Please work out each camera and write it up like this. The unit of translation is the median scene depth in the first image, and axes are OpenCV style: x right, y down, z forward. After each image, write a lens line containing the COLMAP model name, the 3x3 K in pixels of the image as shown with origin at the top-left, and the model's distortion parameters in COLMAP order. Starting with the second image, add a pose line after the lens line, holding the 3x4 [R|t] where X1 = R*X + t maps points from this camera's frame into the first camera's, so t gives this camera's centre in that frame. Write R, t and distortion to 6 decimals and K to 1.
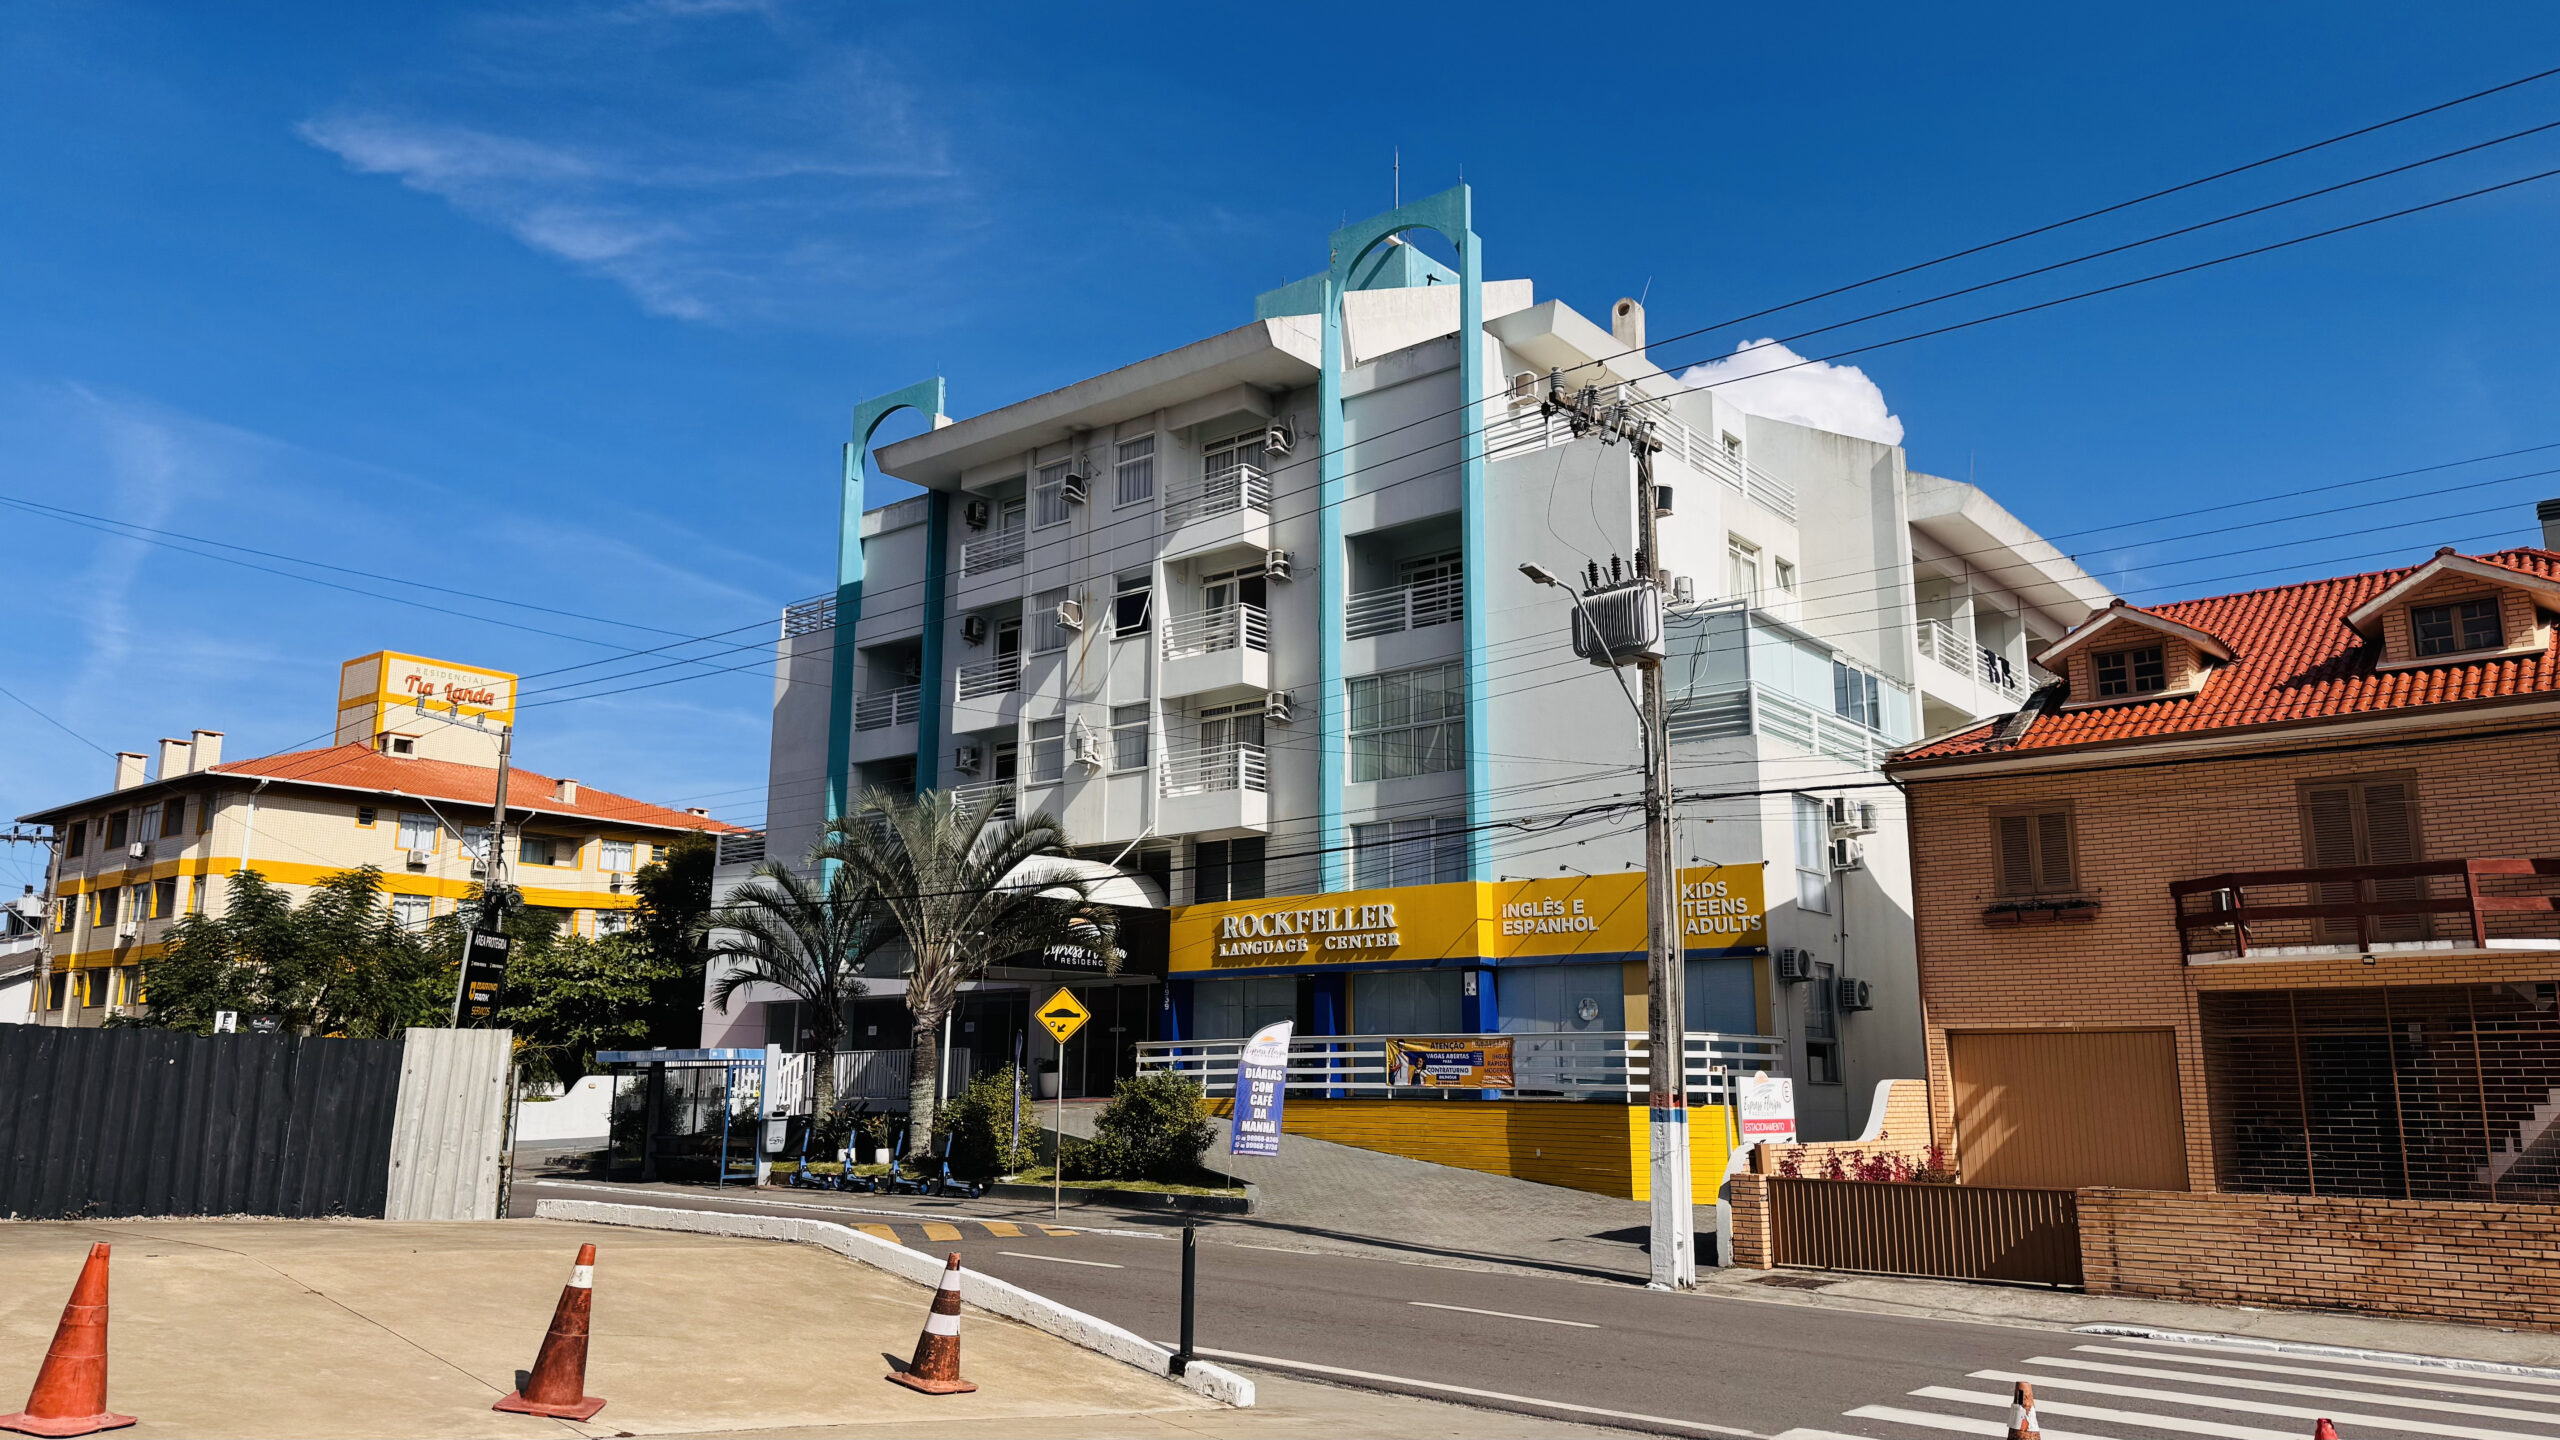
lens RADIAL K [[1775.2, 0, 1280.0], [0, 1775.2, 720.0], [0, 0, 1]] dist [0.097559, -0.134898]
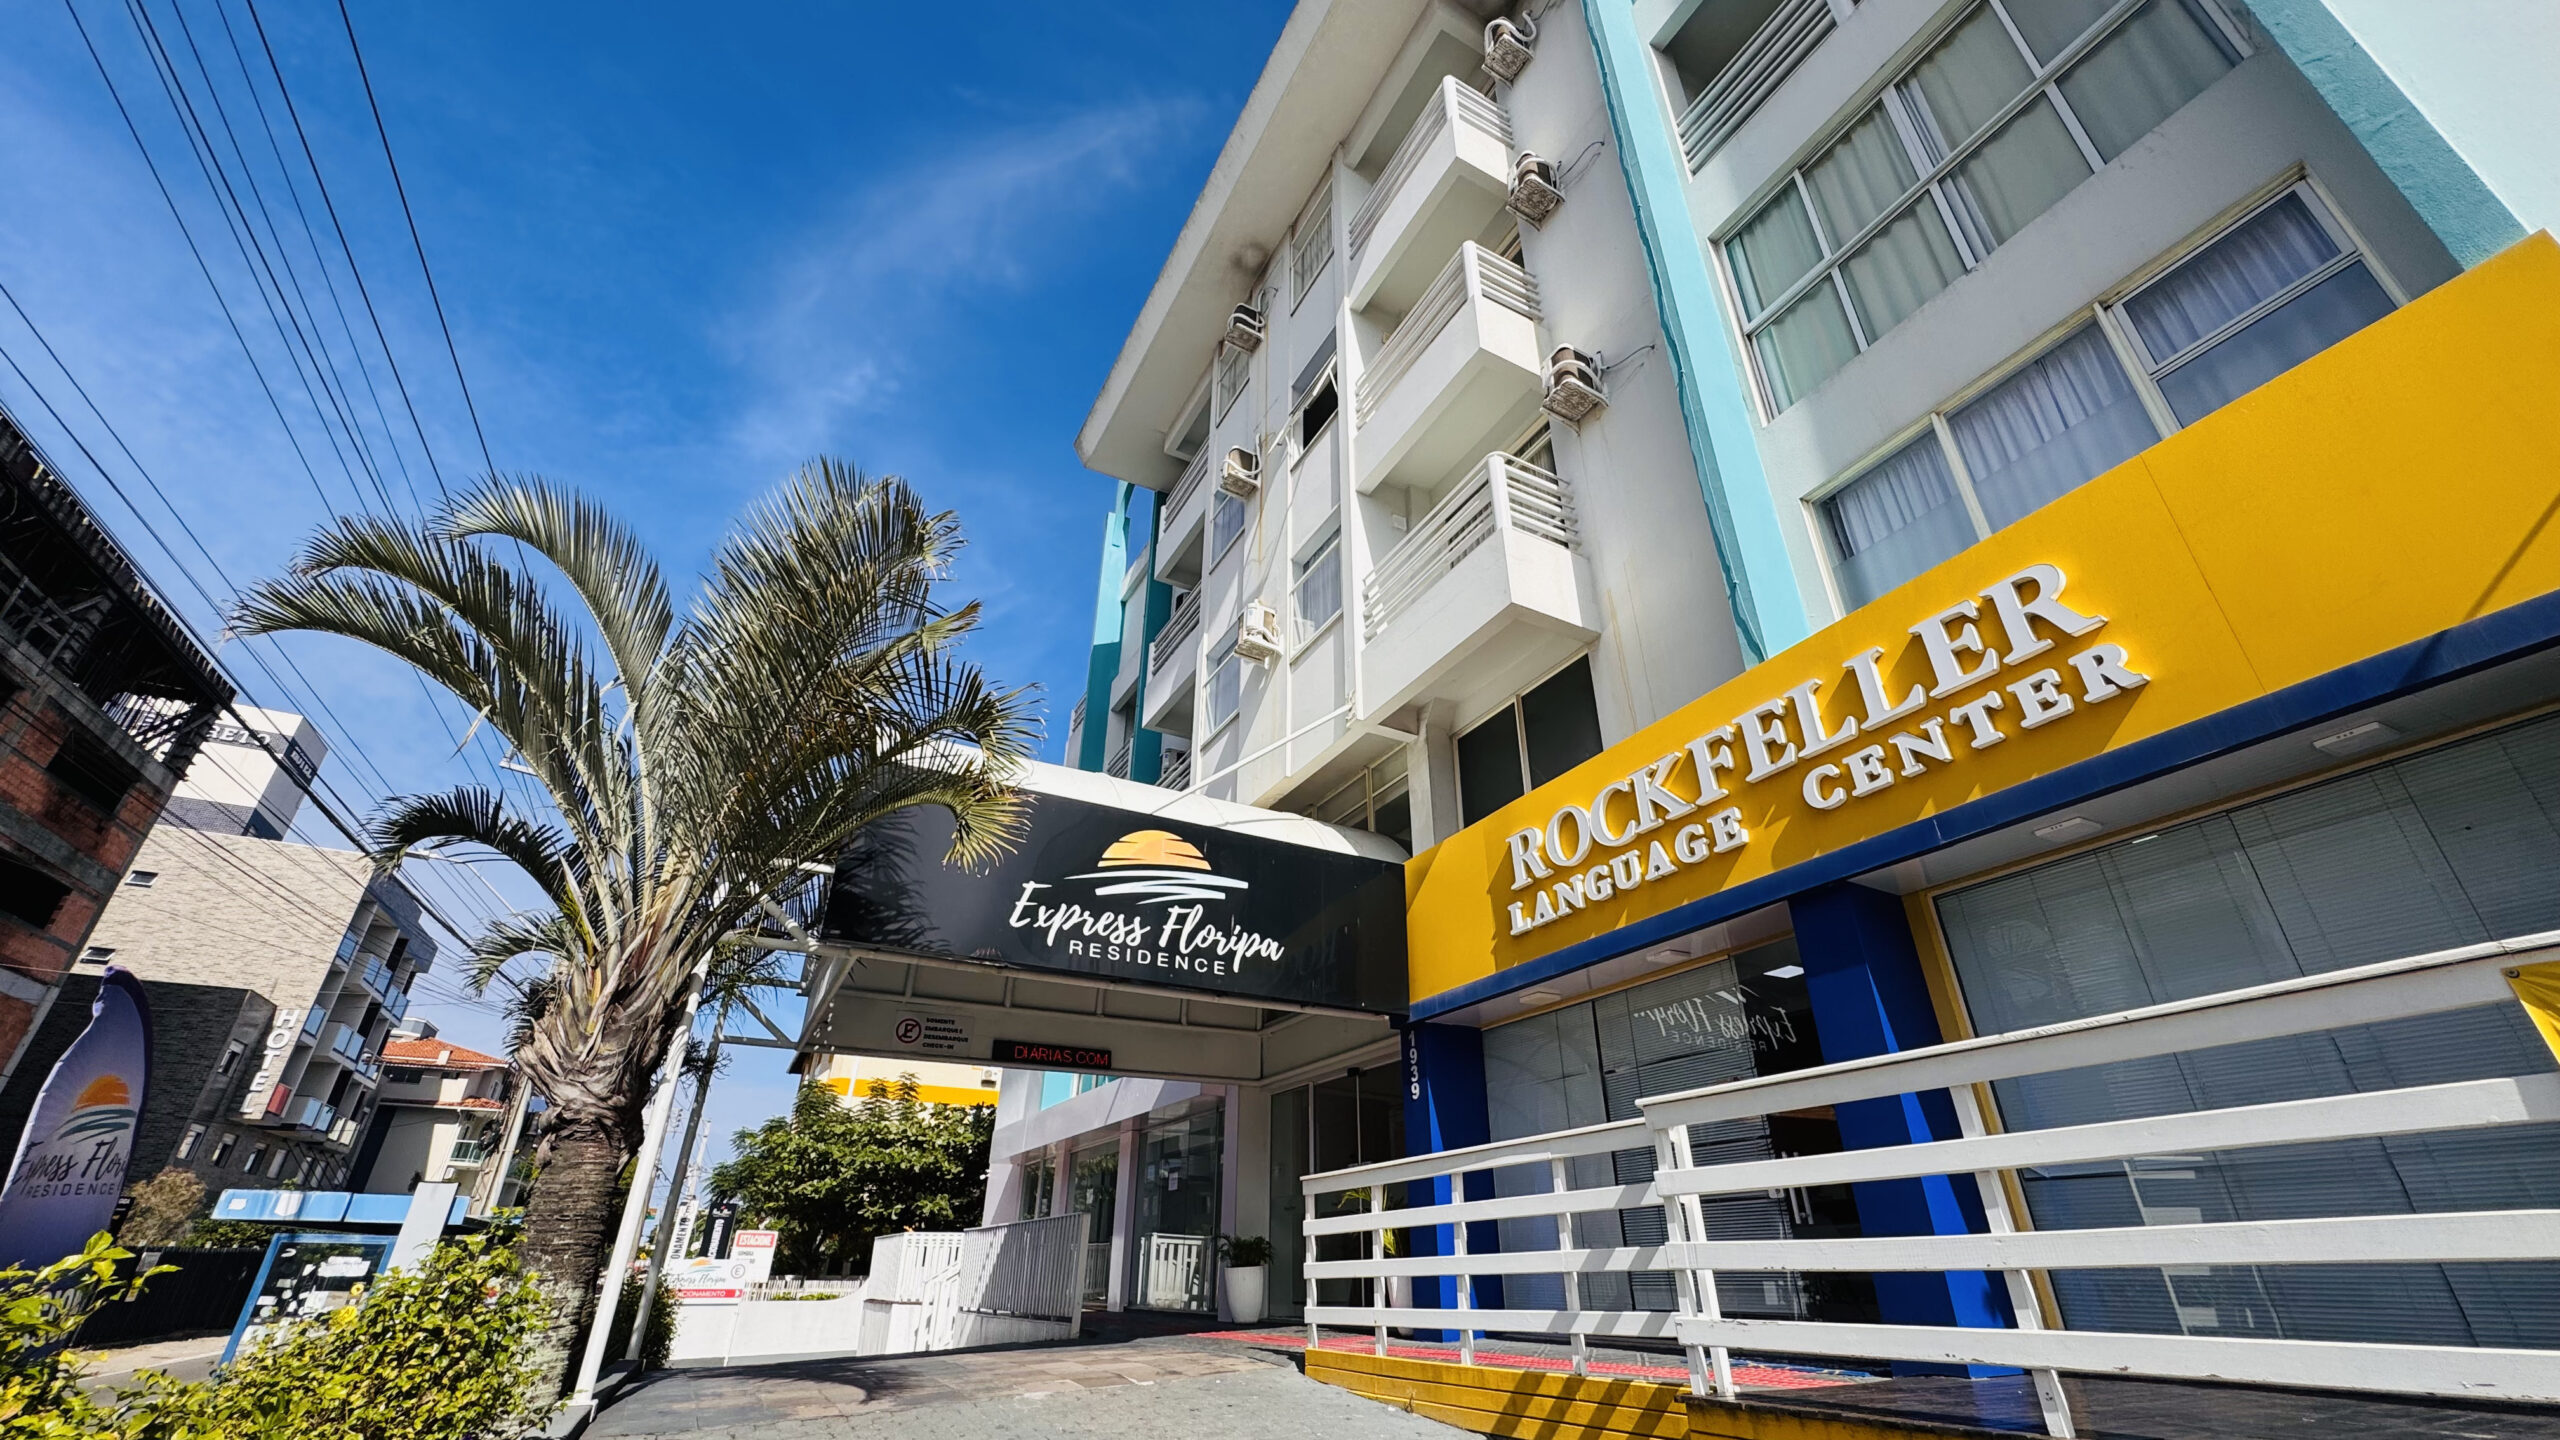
lens RADIAL K [[1015.0, 0, 1280.0], [0, 1015.0, 720.0], [0, 0, 1]] dist [-0.000411, -0.000013]
pose [[0.918579, -0.187388, -0.347993, 0.005583], [0.075430, 0.947397, -0.311046, 0.157010], [0.387973, 0.259471, 0.884393, 0.790508]]
